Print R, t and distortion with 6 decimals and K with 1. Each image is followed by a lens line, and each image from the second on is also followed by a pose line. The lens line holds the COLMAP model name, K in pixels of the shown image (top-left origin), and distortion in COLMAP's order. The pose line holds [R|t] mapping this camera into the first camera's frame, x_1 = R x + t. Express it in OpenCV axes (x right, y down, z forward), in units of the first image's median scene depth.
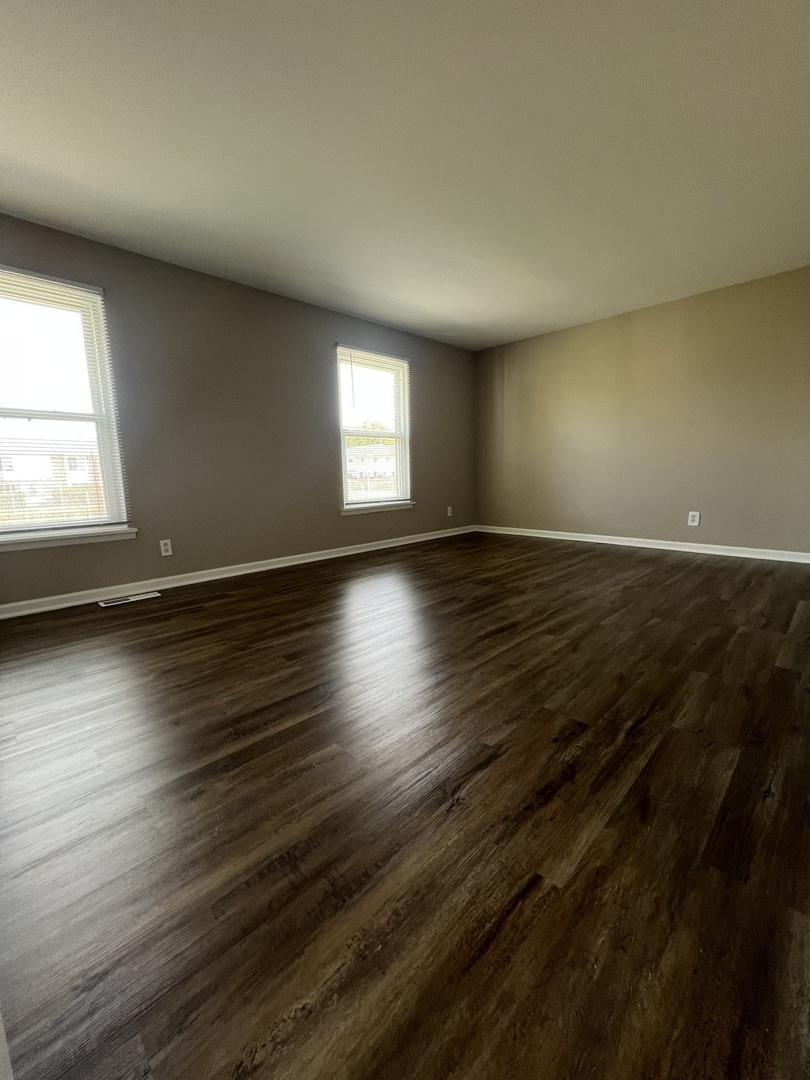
lens RADIAL K [[433.7, 0, 406.9], [0, 433.7, 538.8], [0, 0, 1]] dist [-0.002199, -0.000078]
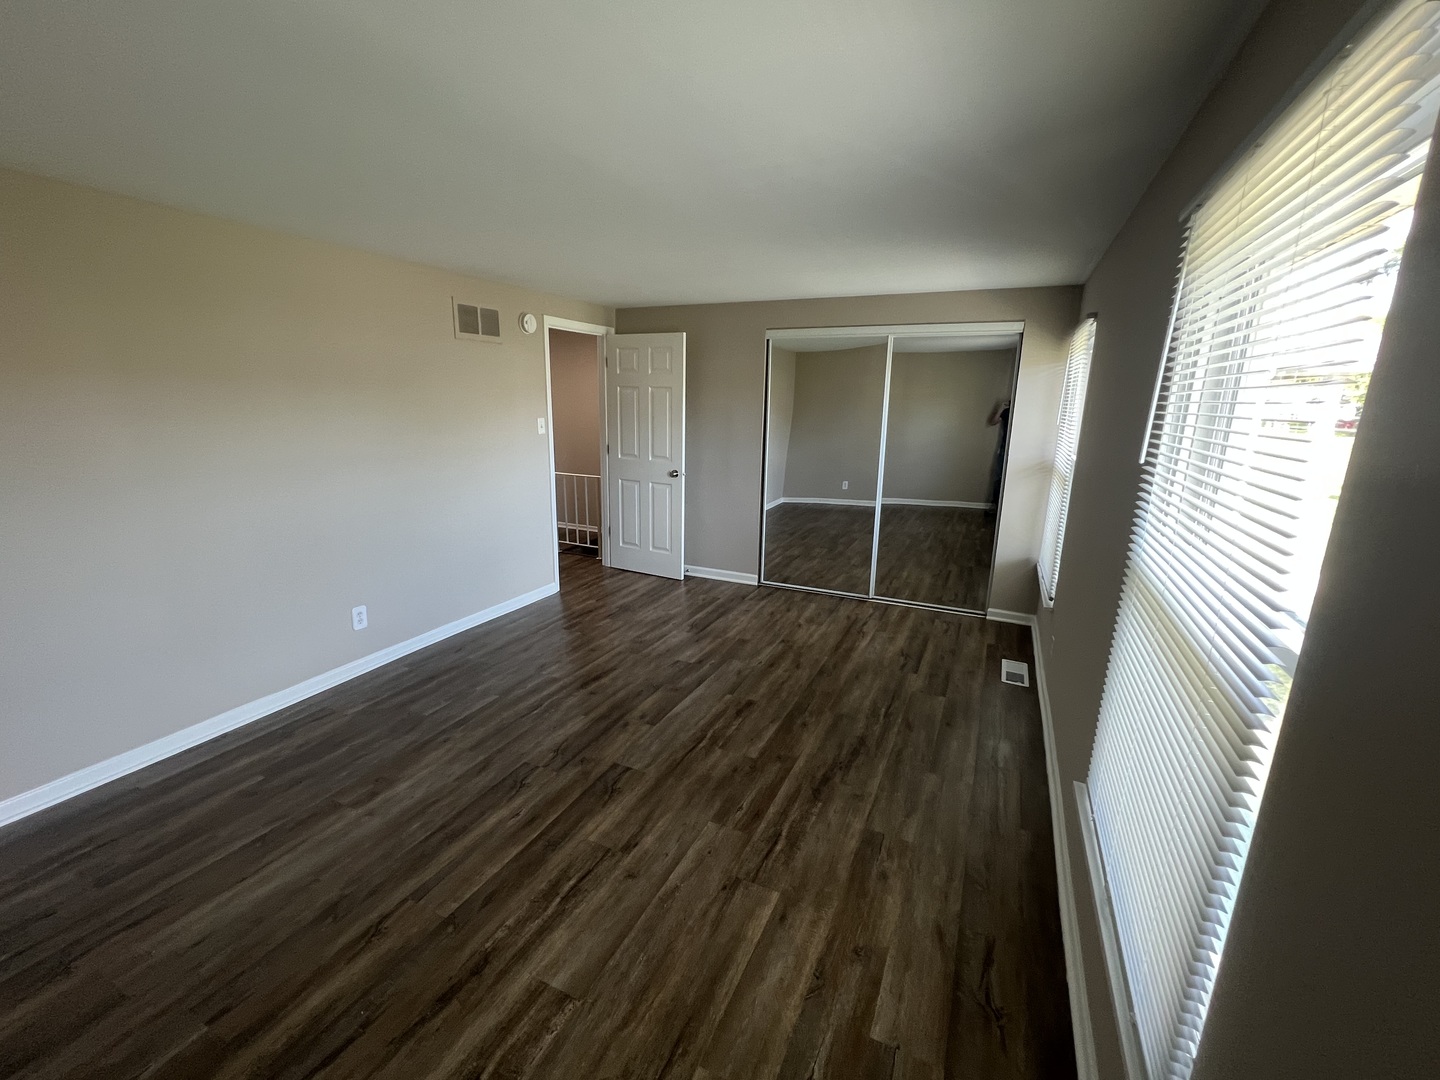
lens RADIAL K [[586.0, 0, 717.8], [0, 586.0, 539.5], [0, 0, 1]] dist [0.000272, 0.000007]
pose [[-0.936683, 0.087692, -0.339020, 0.393807], [-0.050359, 0.924341, 0.378230, -0.683005], [0.346538, 0.371354, -0.861398, 2.207250]]
